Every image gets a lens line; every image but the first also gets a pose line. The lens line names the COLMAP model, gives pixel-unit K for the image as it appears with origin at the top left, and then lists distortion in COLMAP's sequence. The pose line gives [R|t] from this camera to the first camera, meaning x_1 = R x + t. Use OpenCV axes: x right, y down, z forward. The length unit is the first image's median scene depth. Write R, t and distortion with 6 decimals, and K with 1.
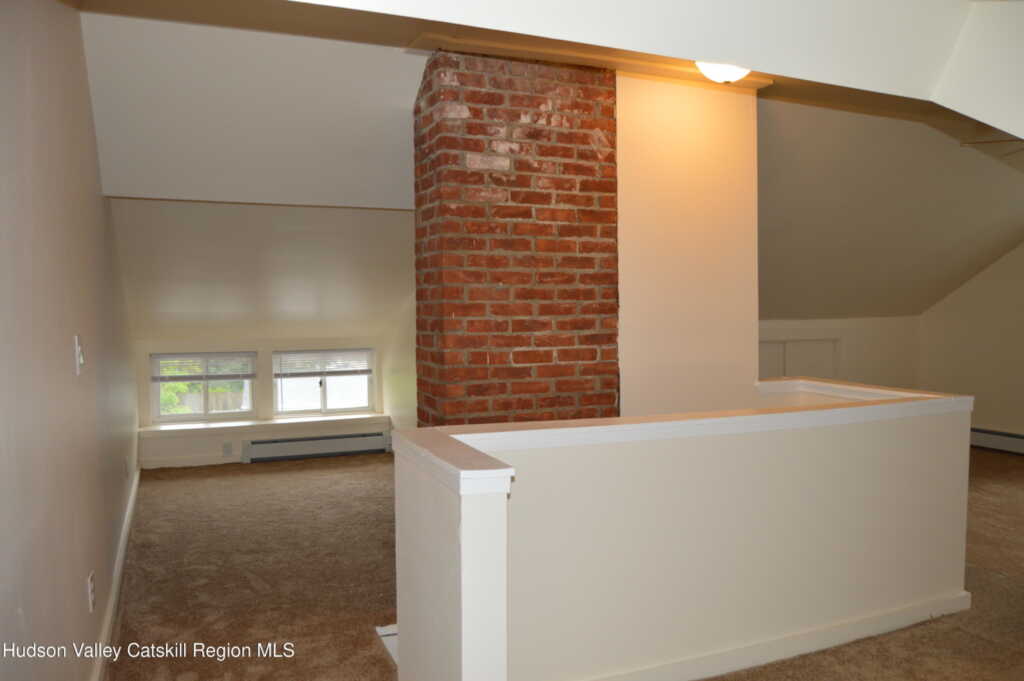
lens RADIAL K [[796.5, 0, 513.2], [0, 796.5, 339.7], [0, 0, 1]] dist [-0.088067, 0.023594]
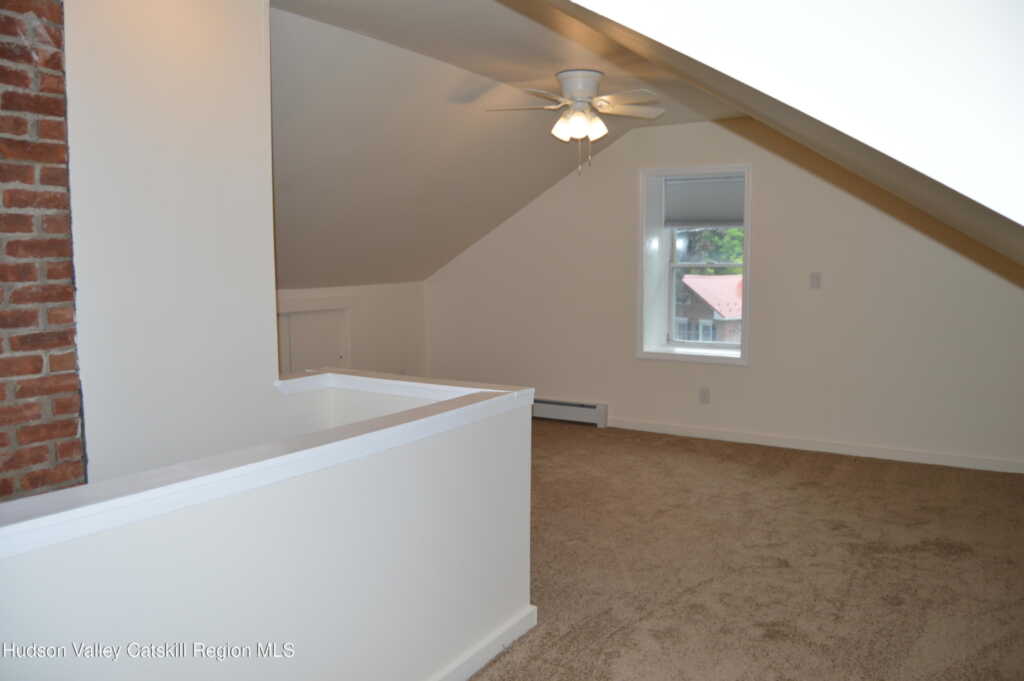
lens RADIAL K [[796.5, 0, 511.6], [0, 796.5, 337.6], [0, 0, 1]] dist [-0.088067, 0.023594]
pose [[0.808875, -0.049775, 0.585870, 0.045809], [0.020161, 0.998172, 0.056968, -0.031719], [-0.587635, -0.034268, 0.808400, 0.260279]]
